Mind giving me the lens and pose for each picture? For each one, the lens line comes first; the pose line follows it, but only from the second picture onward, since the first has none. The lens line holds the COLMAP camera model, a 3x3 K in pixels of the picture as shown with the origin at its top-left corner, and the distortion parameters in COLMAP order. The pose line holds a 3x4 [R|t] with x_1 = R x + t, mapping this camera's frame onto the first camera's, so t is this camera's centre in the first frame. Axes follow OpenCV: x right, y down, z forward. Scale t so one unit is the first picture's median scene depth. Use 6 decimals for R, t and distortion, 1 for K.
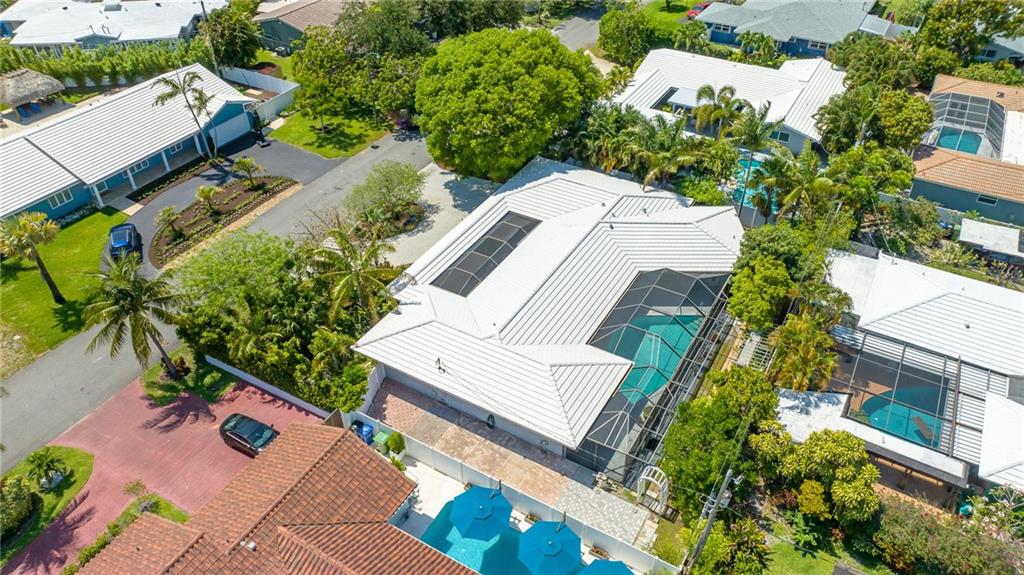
lens RADIAL K [[725.3, 0, 513.3], [0, 725.3, 290.3], [0, 0, 1]] dist [-0.030566, 0.029631]
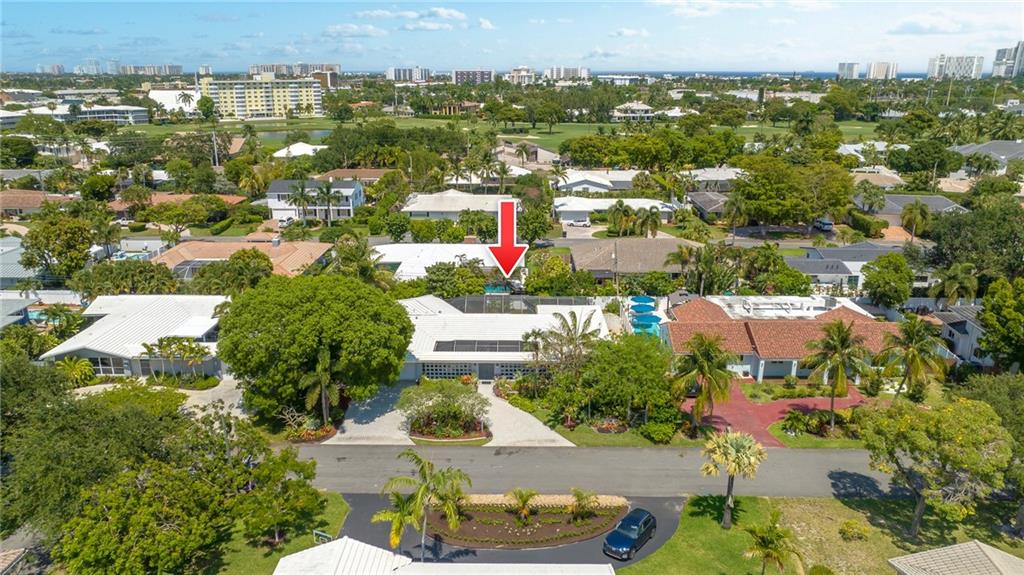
lens RADIAL K [[725.3, 0, 516.4], [0, 725.3, 289.7], [0, 0, 1]] dist [-0.030566, 0.029631]
pose [[-0.500560, -0.248736, 0.829199, -1.379774], [0.542877, 0.655908, 0.524470, -0.957012], [-0.674333, 0.712681, -0.193288, 1.317298]]
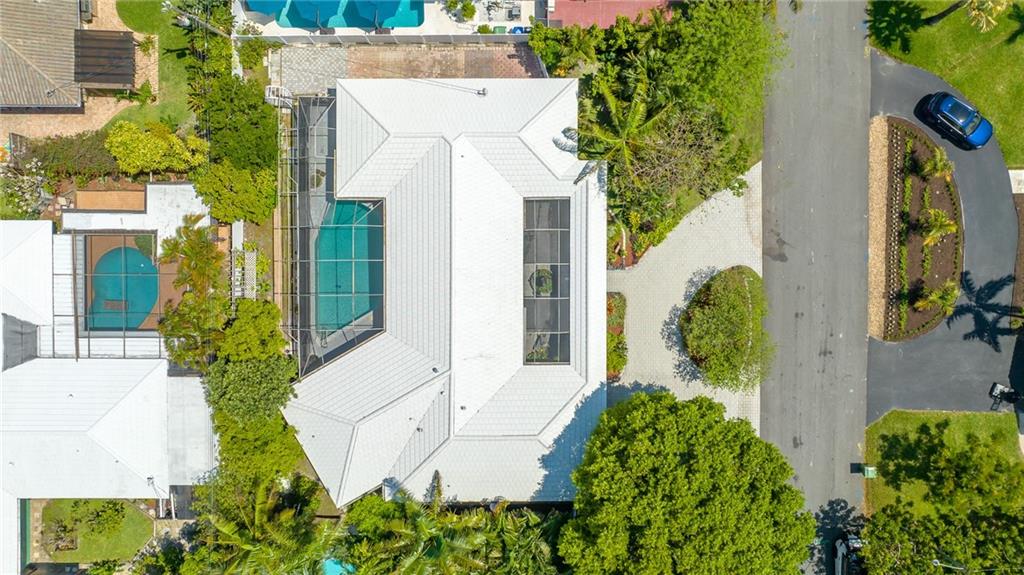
lens RADIAL K [[744.2, 0, 516.6], [0, 744.2, 287.4], [0, 0, 1]] dist [-0.021646, -0.000793]
pose [[-0.862013, 0.506671, 0.014762, -0.013118], [-0.313476, -0.555758, 0.769978, -0.852620], [0.398329, 0.659104, 0.637900, 0.466729]]
